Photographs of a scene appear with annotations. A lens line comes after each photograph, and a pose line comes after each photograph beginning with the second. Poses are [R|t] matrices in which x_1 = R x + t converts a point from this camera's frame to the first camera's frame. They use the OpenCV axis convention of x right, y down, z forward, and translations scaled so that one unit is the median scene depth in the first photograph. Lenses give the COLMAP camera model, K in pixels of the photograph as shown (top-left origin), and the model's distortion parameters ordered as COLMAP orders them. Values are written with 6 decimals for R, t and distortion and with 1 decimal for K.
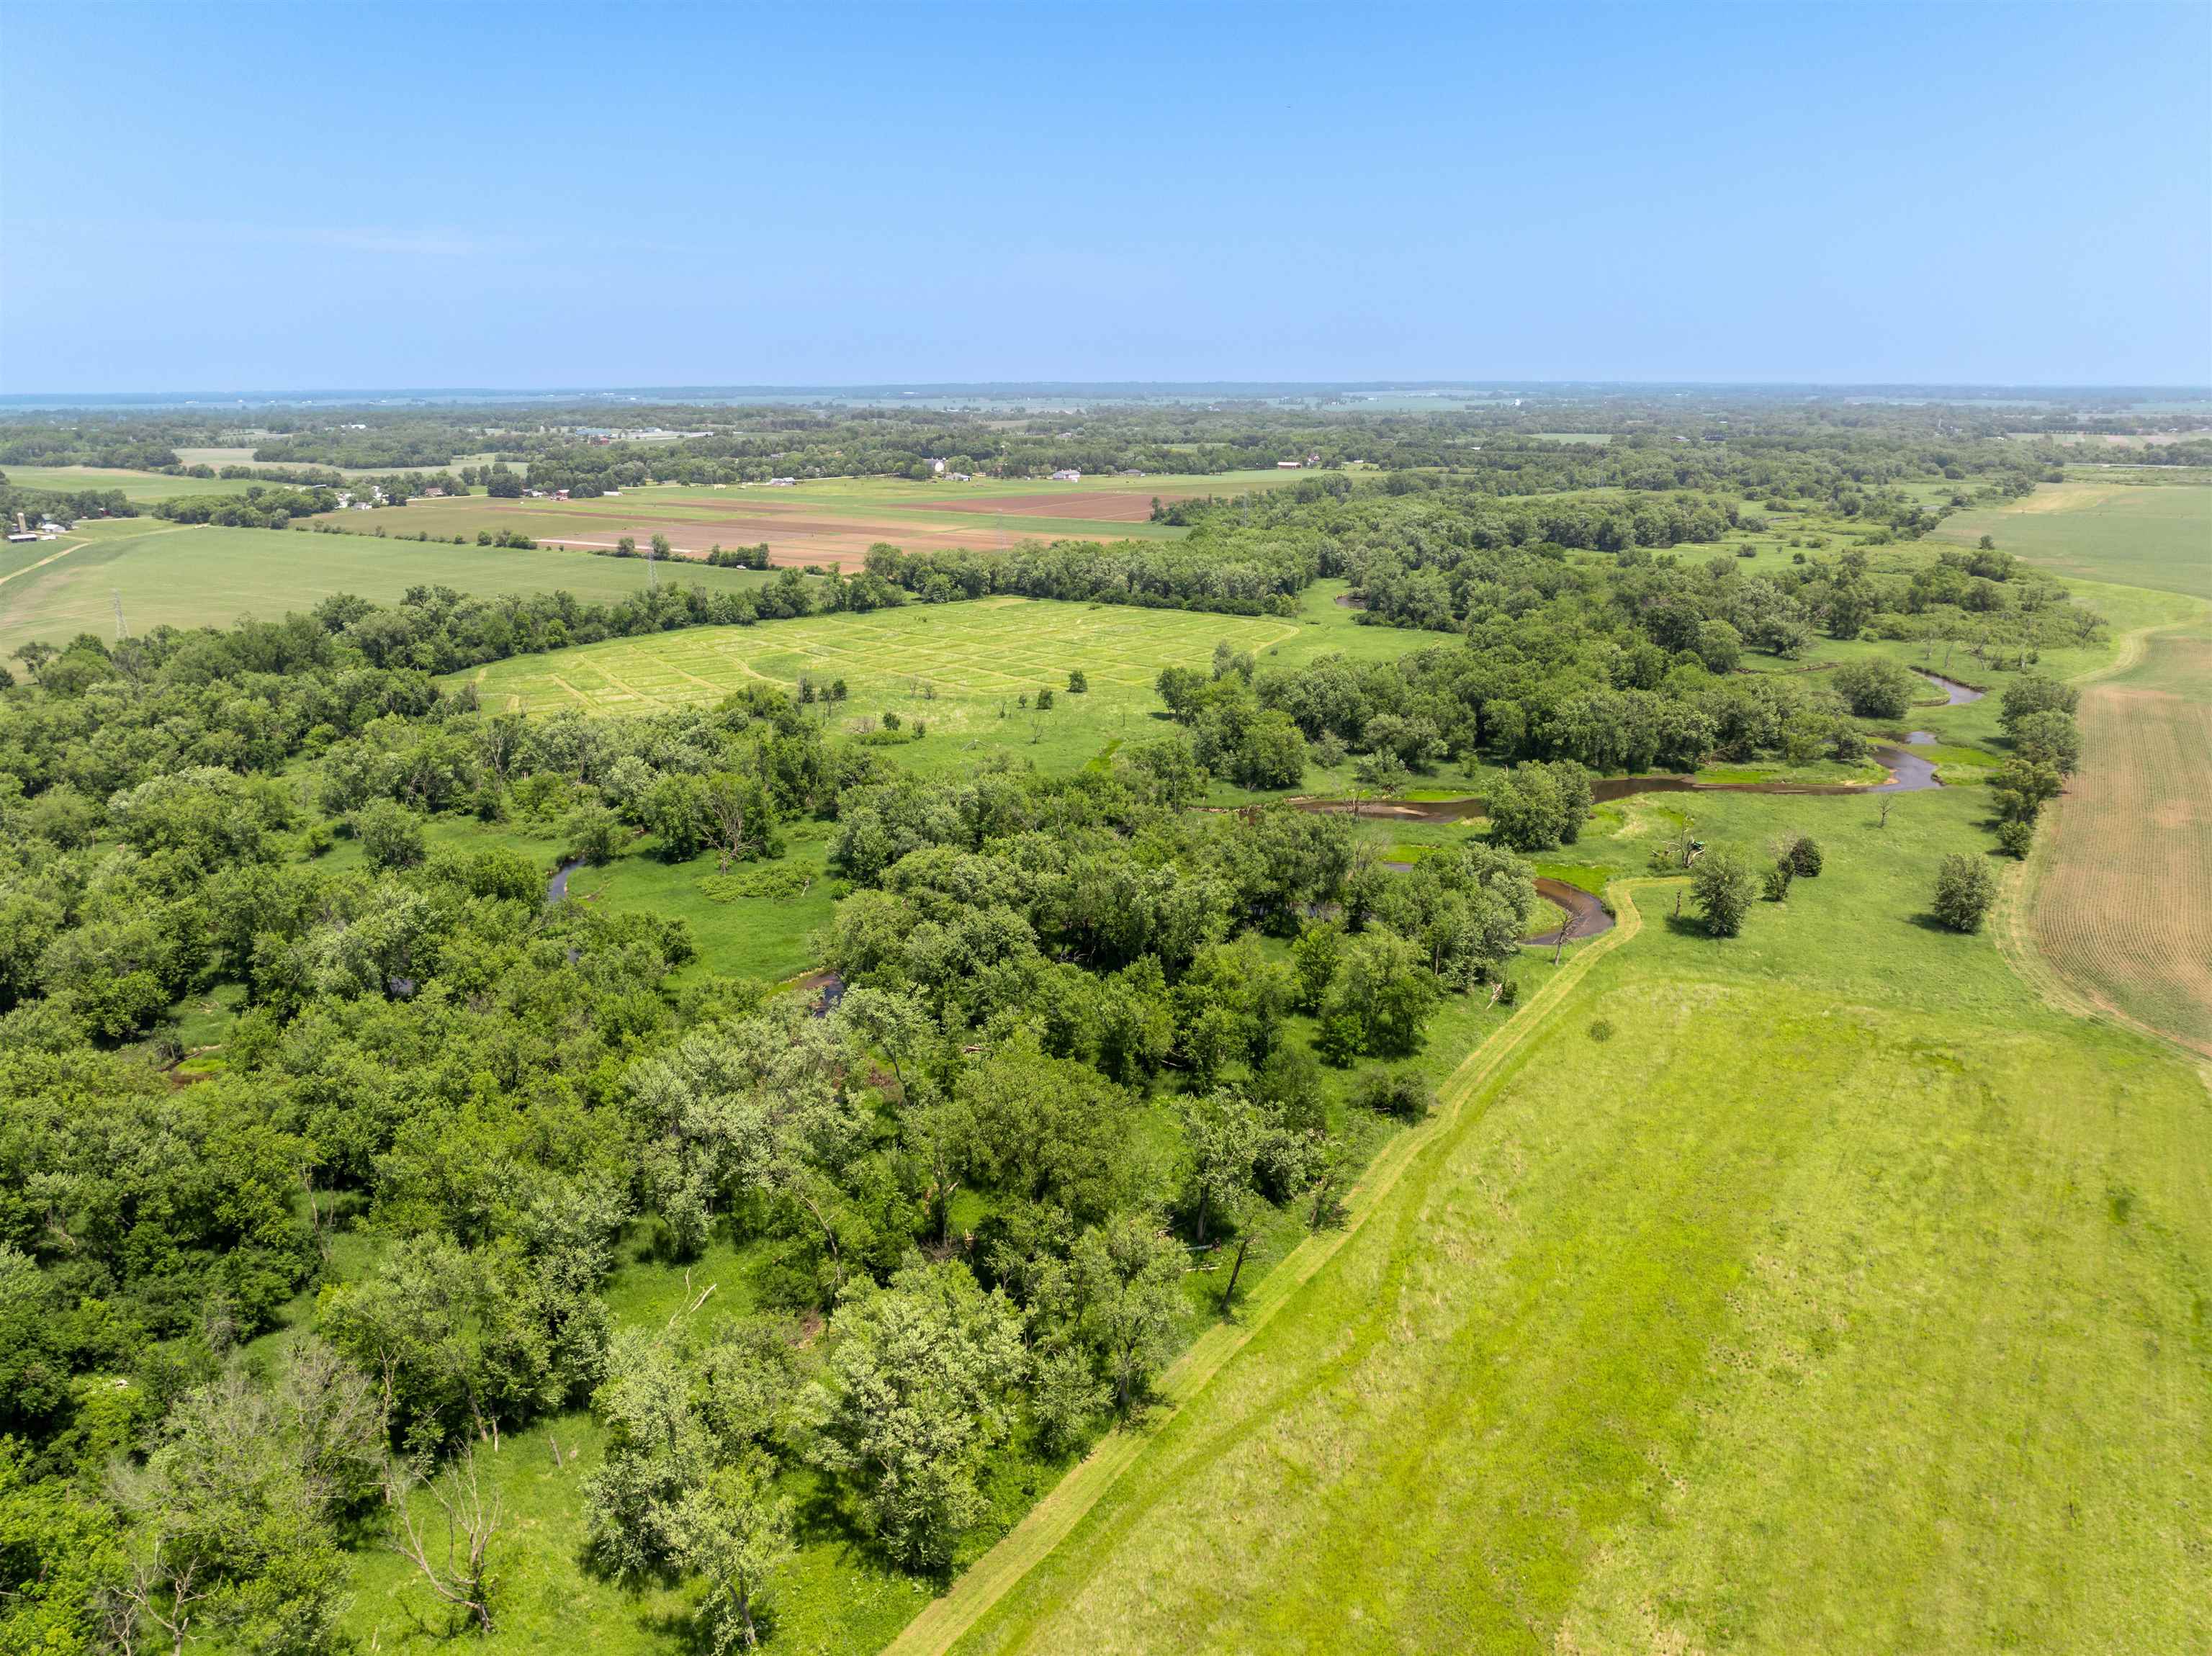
lens RADIAL K [[1557.0, 0, 1106.5], [0, 1557.0, 811.1], [0, 0, 1]] dist [-0.043142, 0.011904]
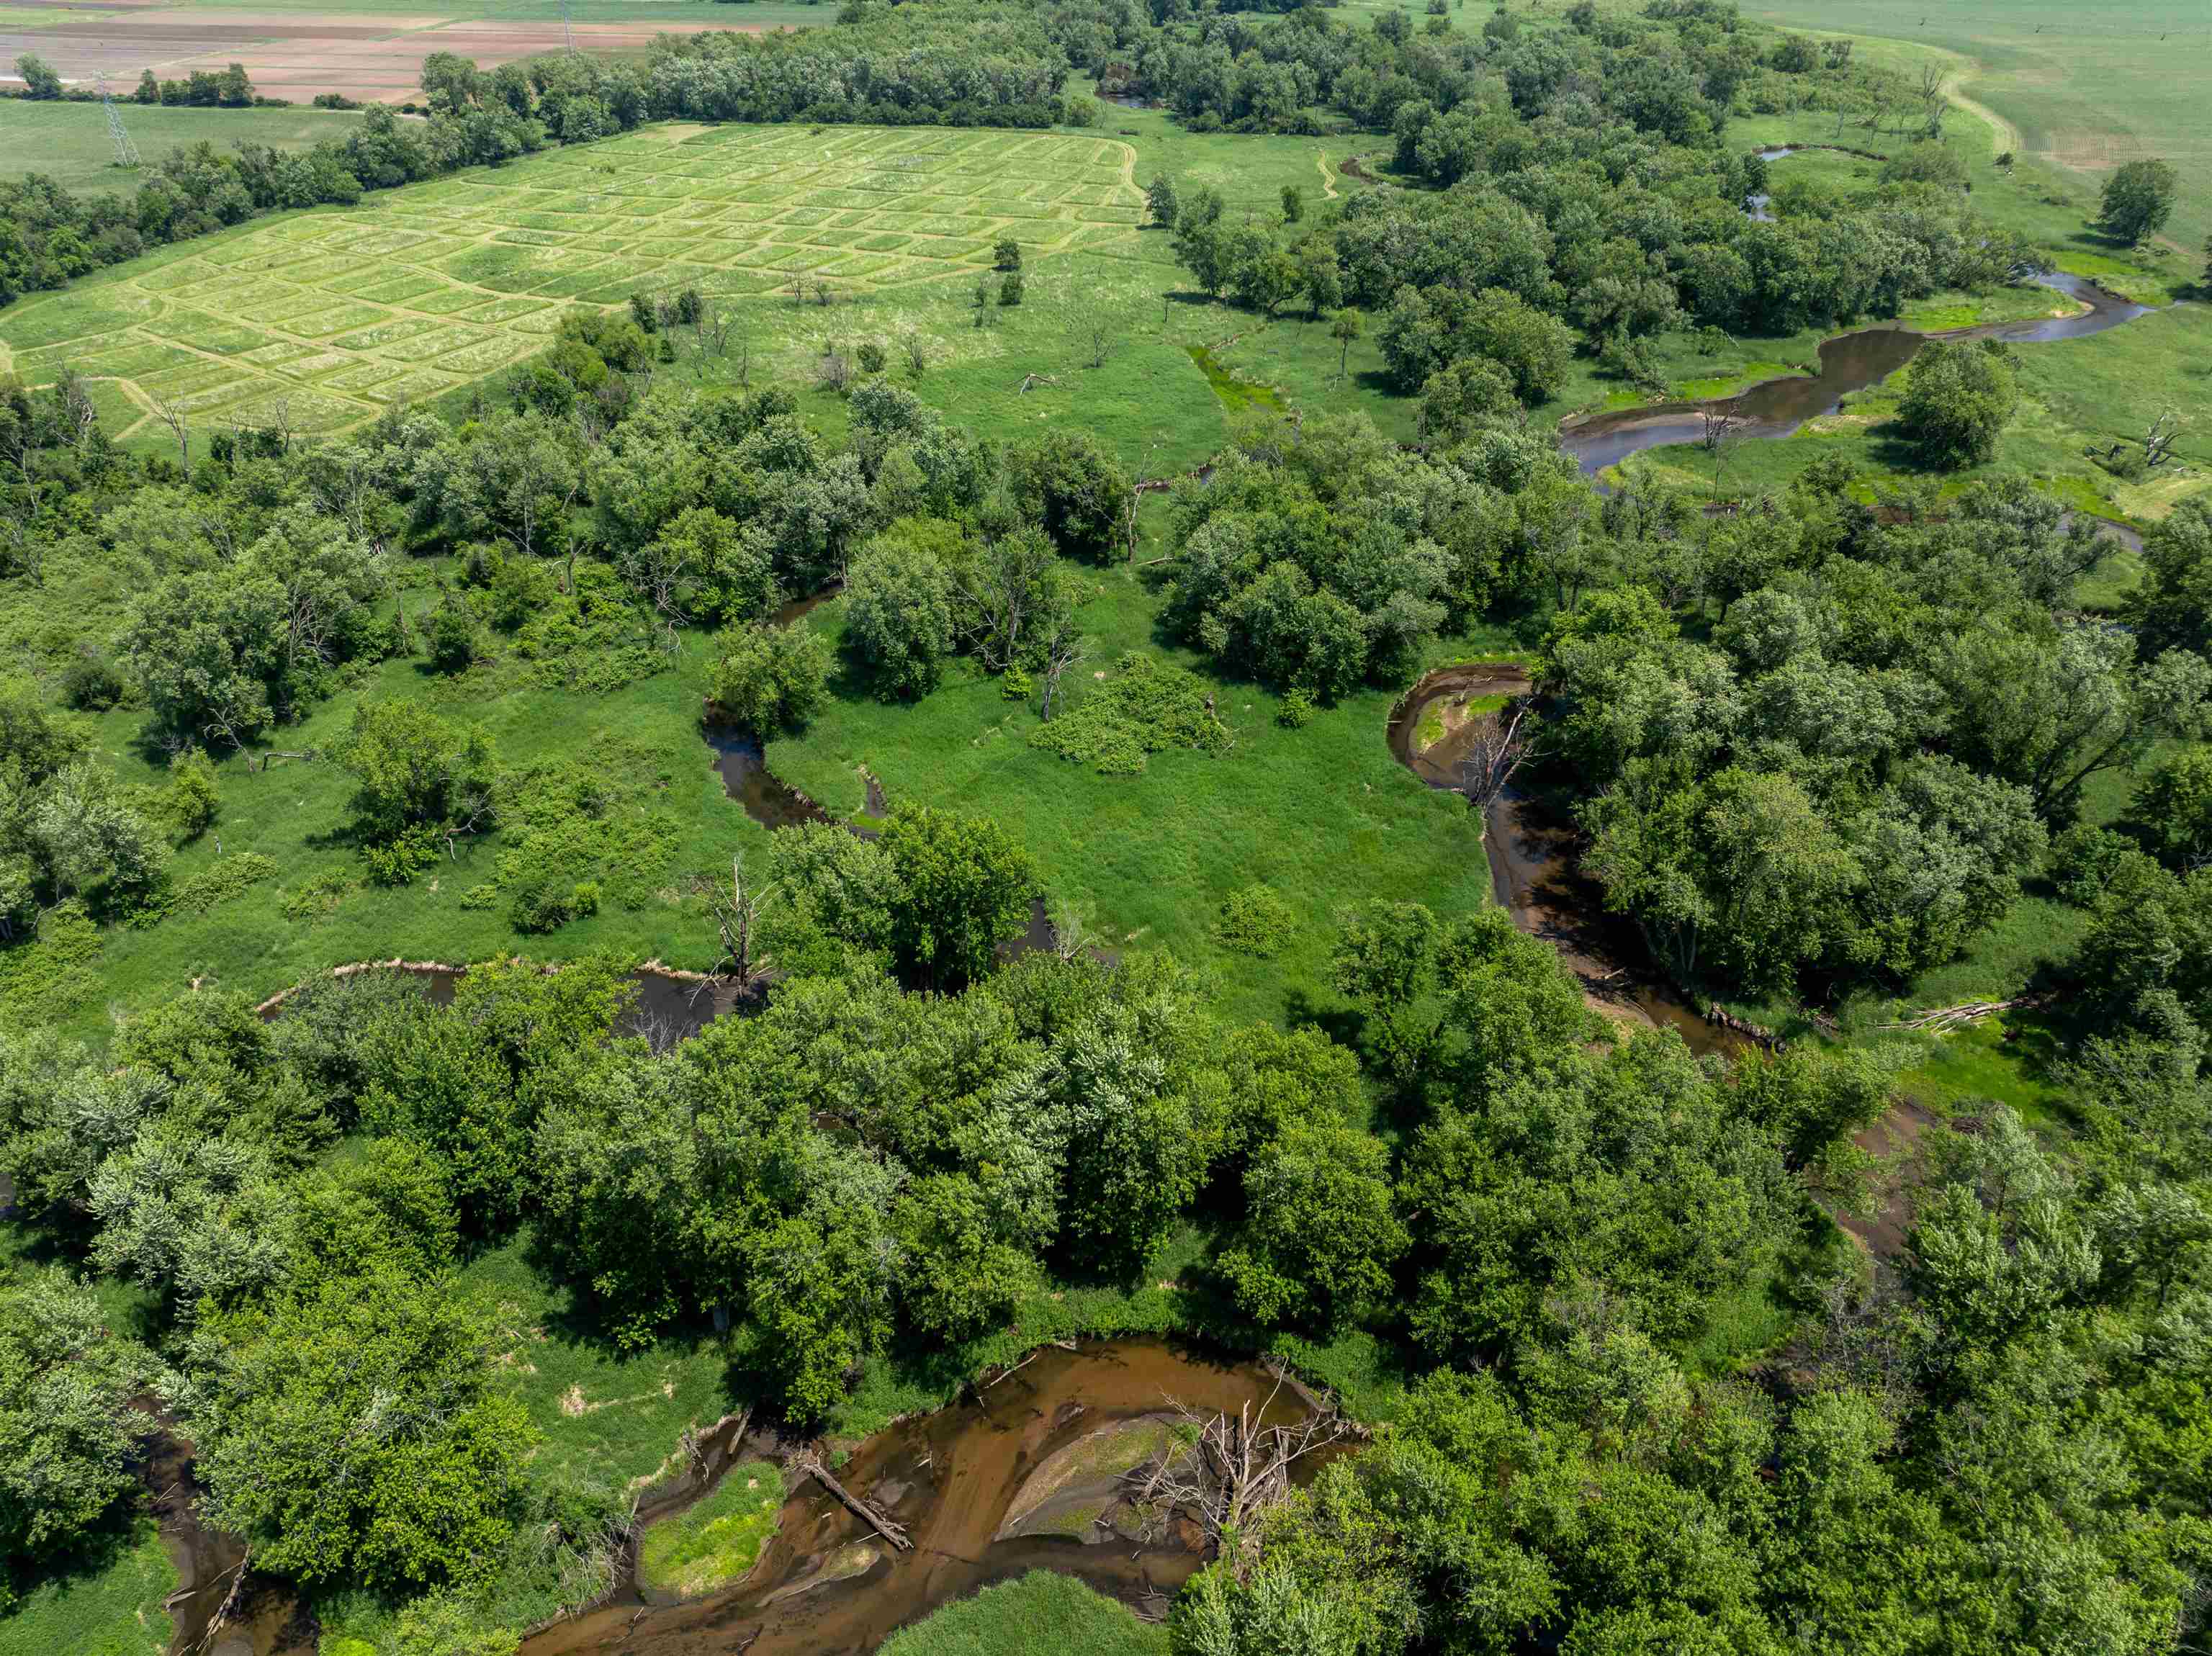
lens RADIAL K [[1557.0, 0, 1125.8], [0, 1557.0, 826.0], [0, 0, 1]] dist [-0.043142, 0.011904]
pose [[0.914703, -0.222945, 0.337066, -0.187751], [0.105591, 0.936935, 0.333172, -0.048525], [-0.390088, -0.269162, 0.880558, 0.203545]]
